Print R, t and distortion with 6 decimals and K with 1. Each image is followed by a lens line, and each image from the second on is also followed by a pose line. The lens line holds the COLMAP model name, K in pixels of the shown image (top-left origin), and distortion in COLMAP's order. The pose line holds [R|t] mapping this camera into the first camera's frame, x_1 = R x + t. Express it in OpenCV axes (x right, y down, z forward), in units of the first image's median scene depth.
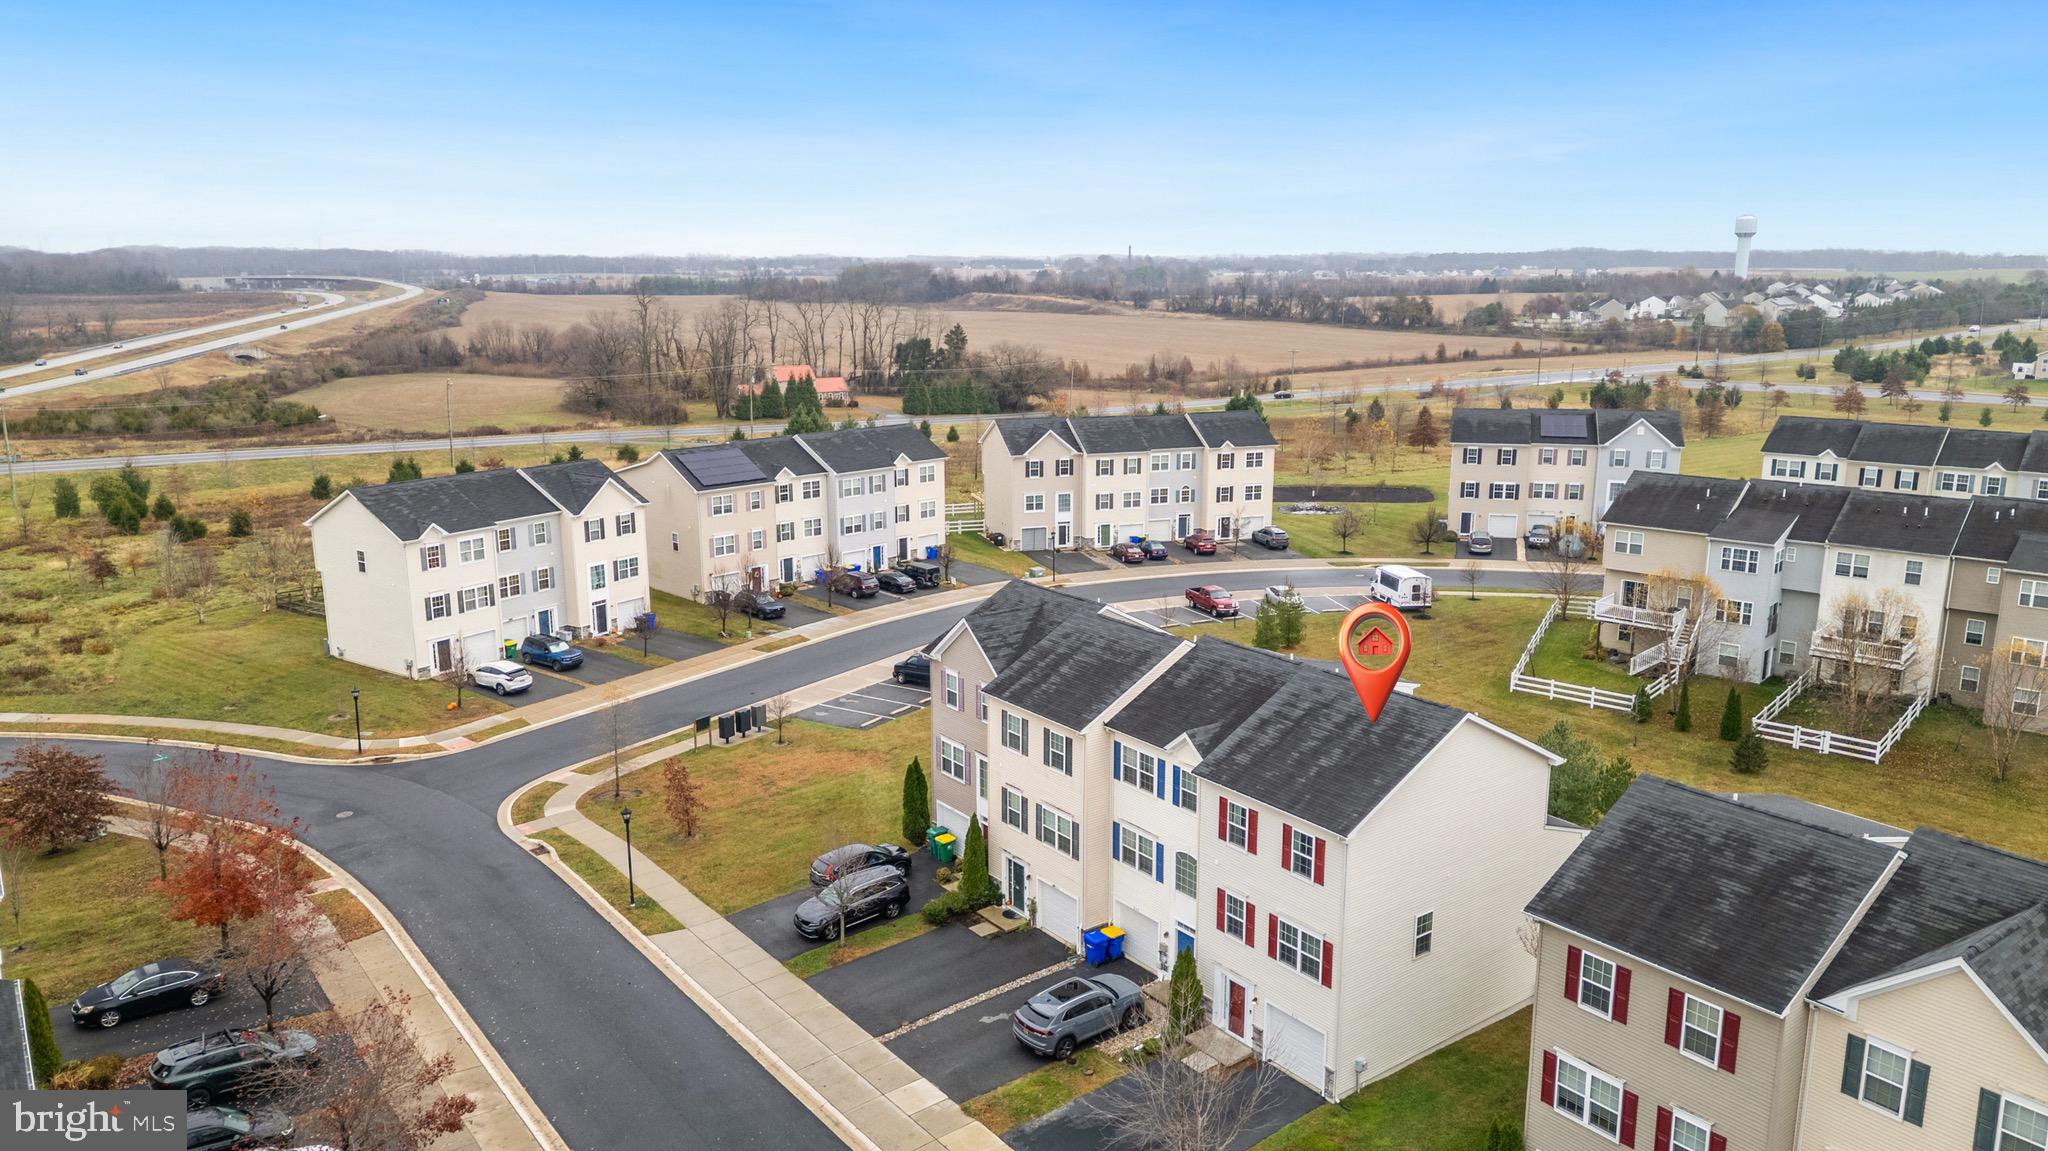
lens RADIAL K [[1432.0, 0, 1035.4], [0, 1432.0, 566.2], [0, 0, 1]] dist [0.062274, -0.028096]
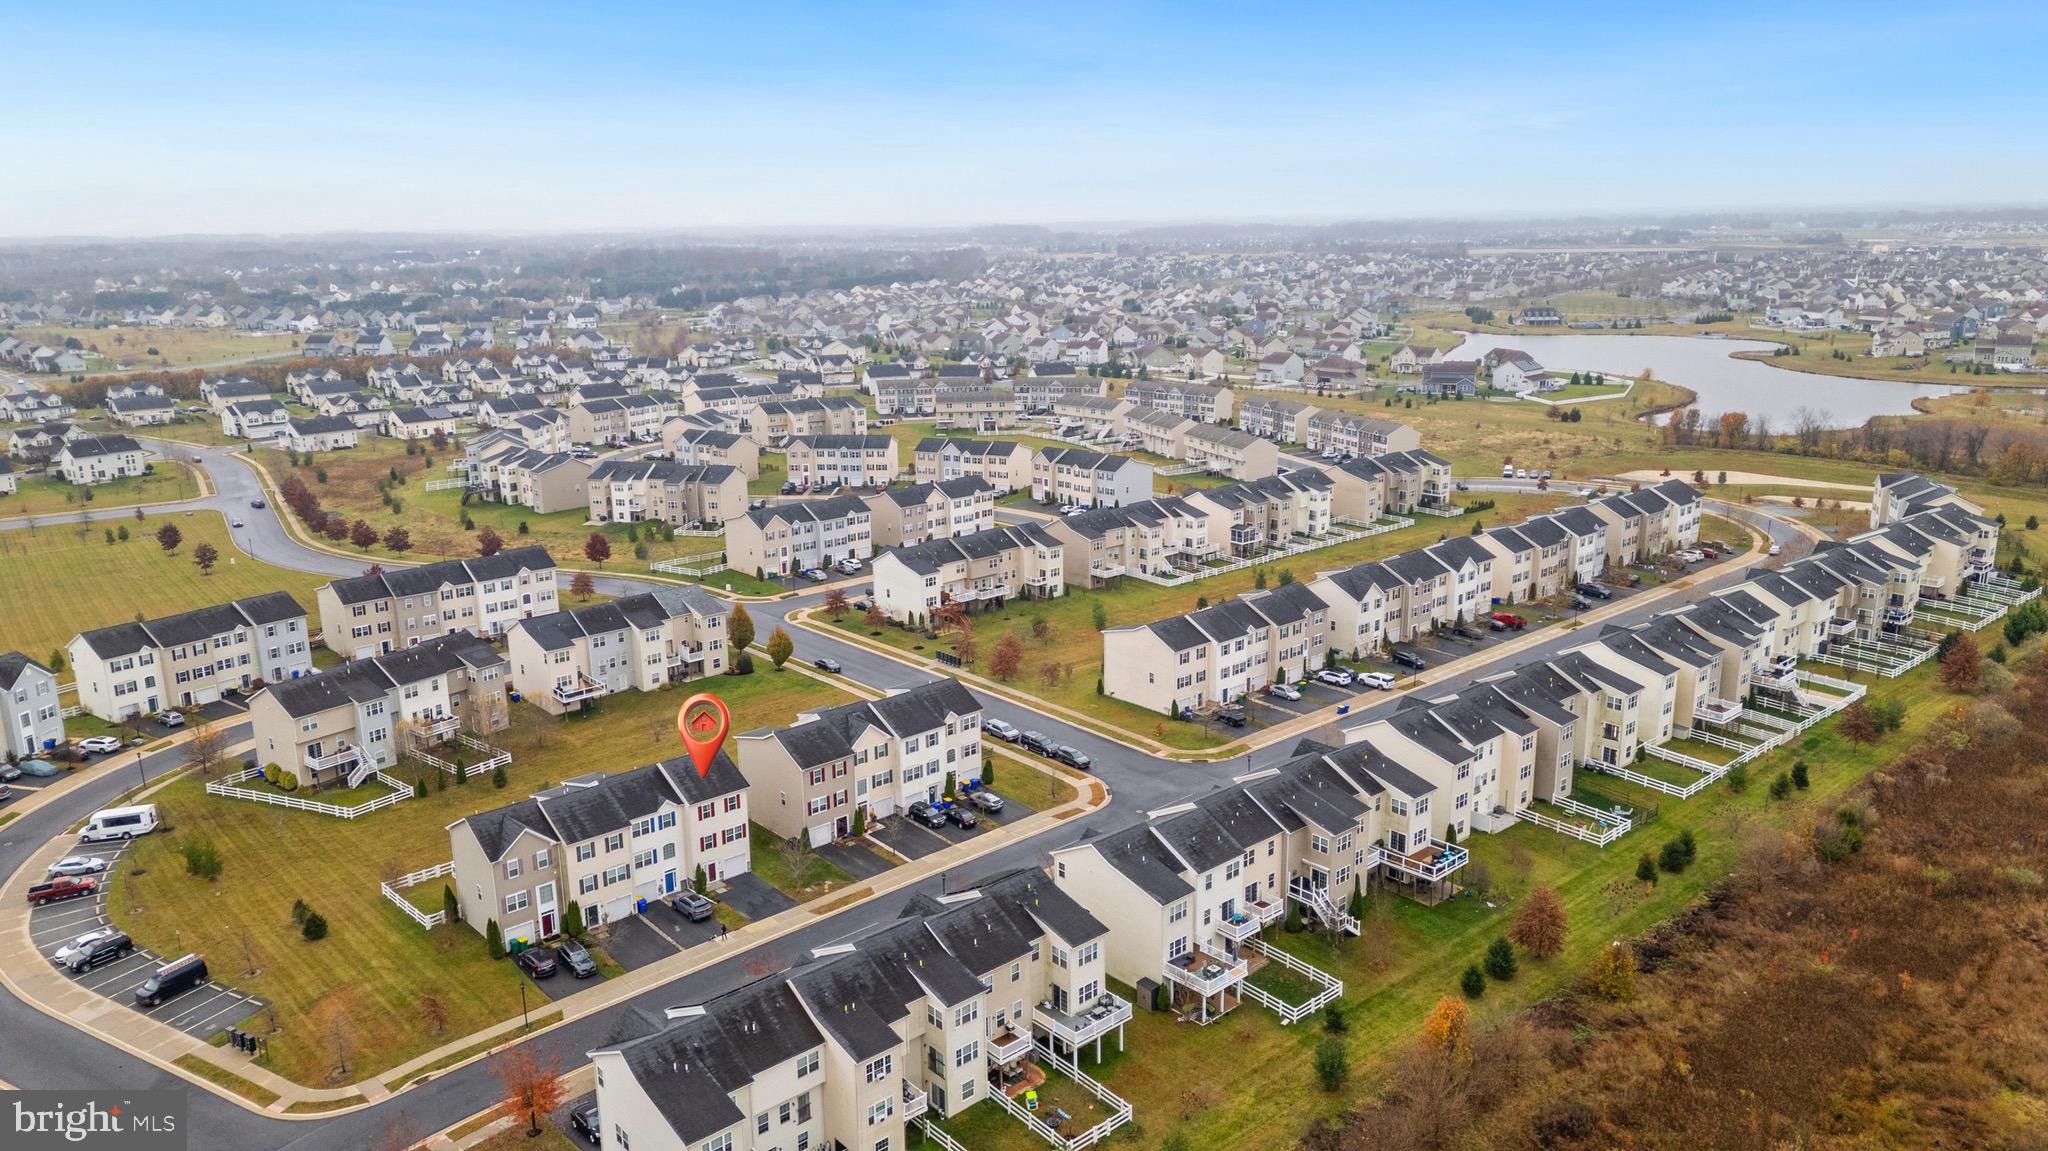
lens RADIAL K [[1432.0, 0, 1033.1], [0, 1432.0, 578.9], [0, 0, 1]] dist [0.062274, -0.028096]
pose [[-0.085782, -0.241734, 0.966543, -2.398702], [0.222616, 0.940942, 0.255088, -0.789601], [-0.971125, 0.237050, -0.026903, 0.279798]]
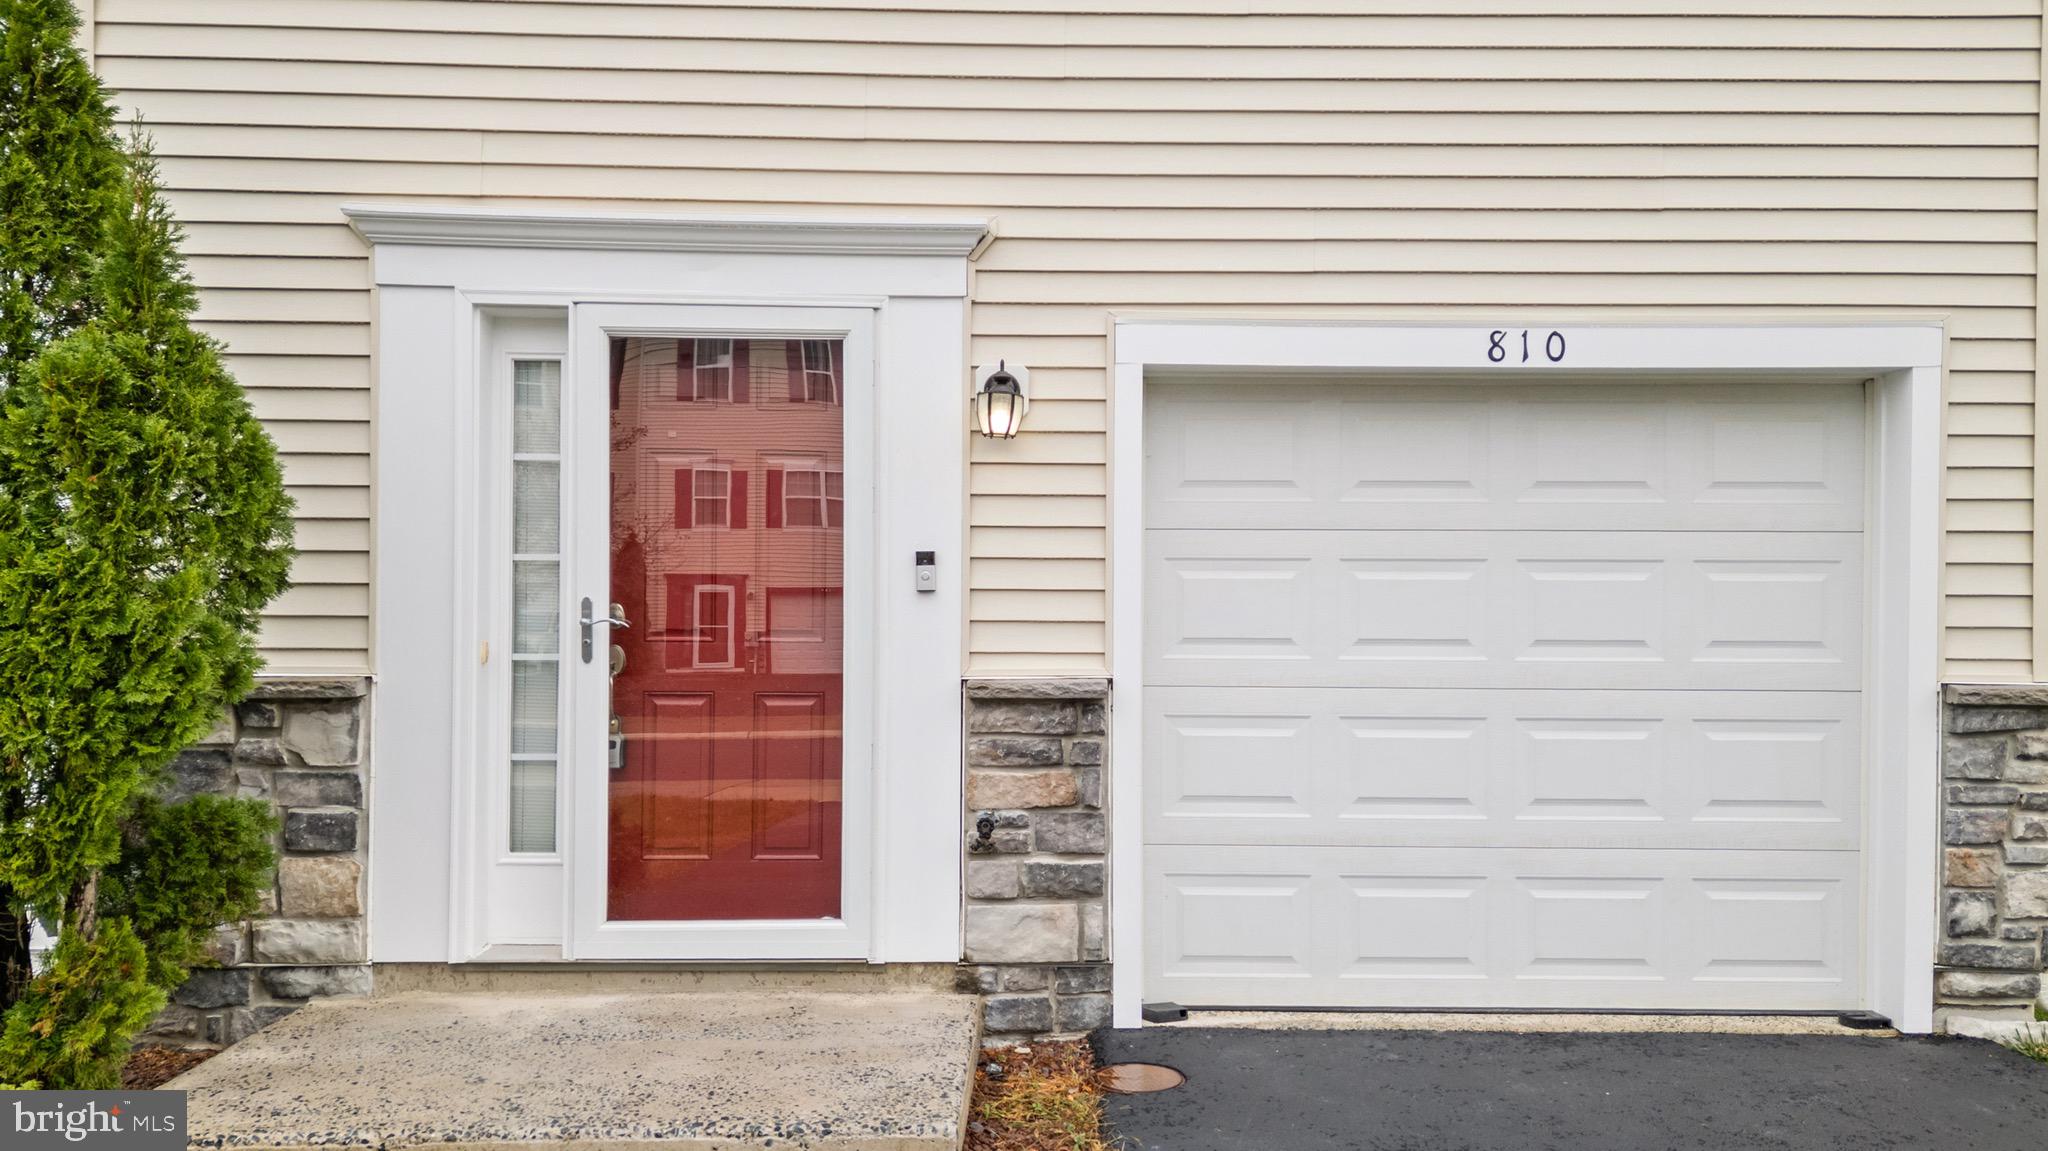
lens RADIAL K [[1432.0, 0, 1039.2], [0, 1432.0, 590.5], [0, 0, 1]] dist [0.062274, -0.028096]
pose [[0.592370, 0.006420, 0.805641, 0.069604], [0.169469, 0.976603, -0.132390, 0.295825], [-0.787641, 0.214955, 0.577422, 0.855884]]
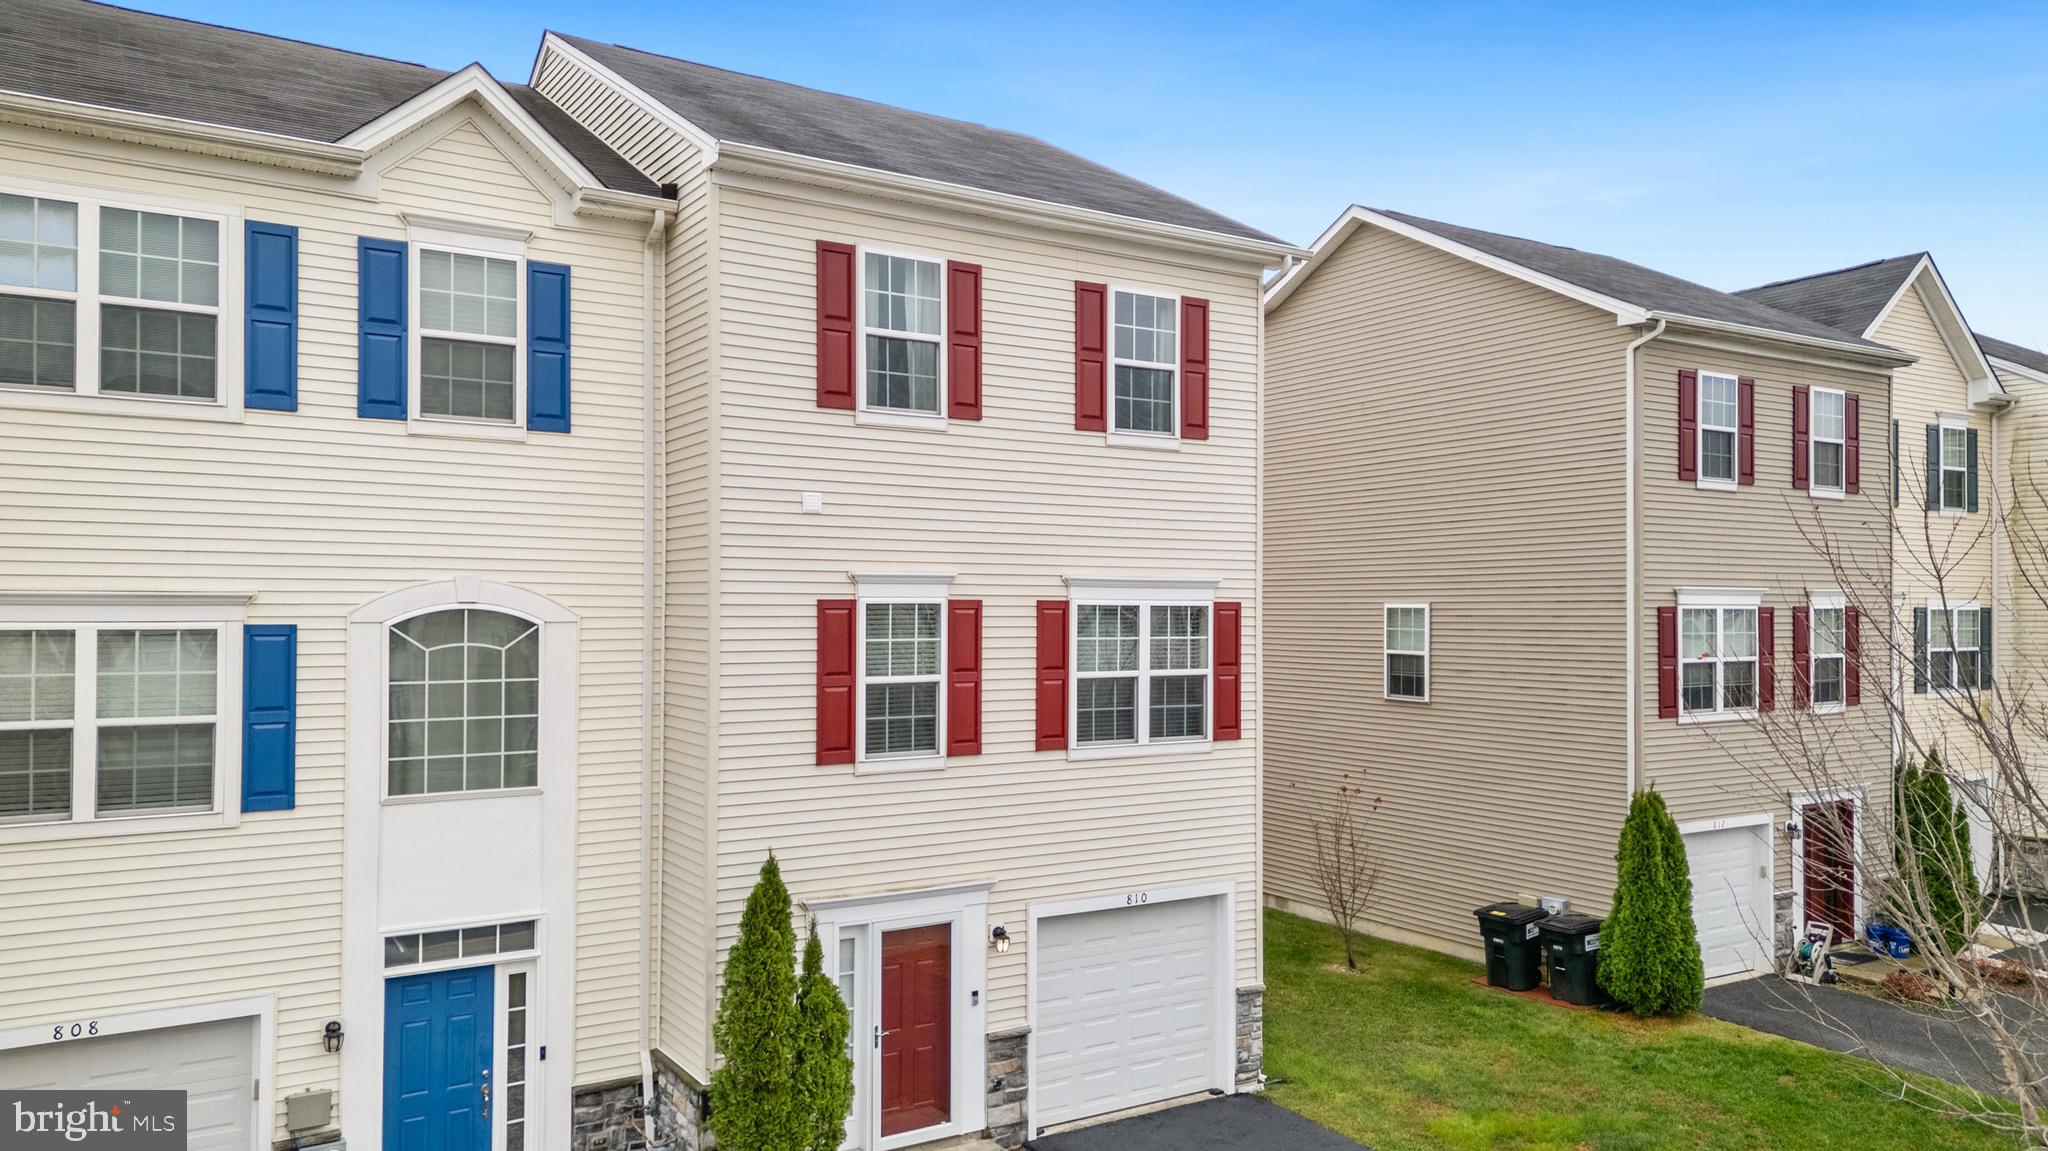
lens RADIAL K [[1432.0, 0, 1029.1], [0, 1432.0, 584.5], [0, 0, 1]] dist [0.062274, -0.028096]
pose [[0.094145, 0.018679, 0.995383, -0.125628], [0.214519, 0.975957, -0.038604, 0.220521], [-0.972172, 0.217163, 0.087874, 0.862654]]
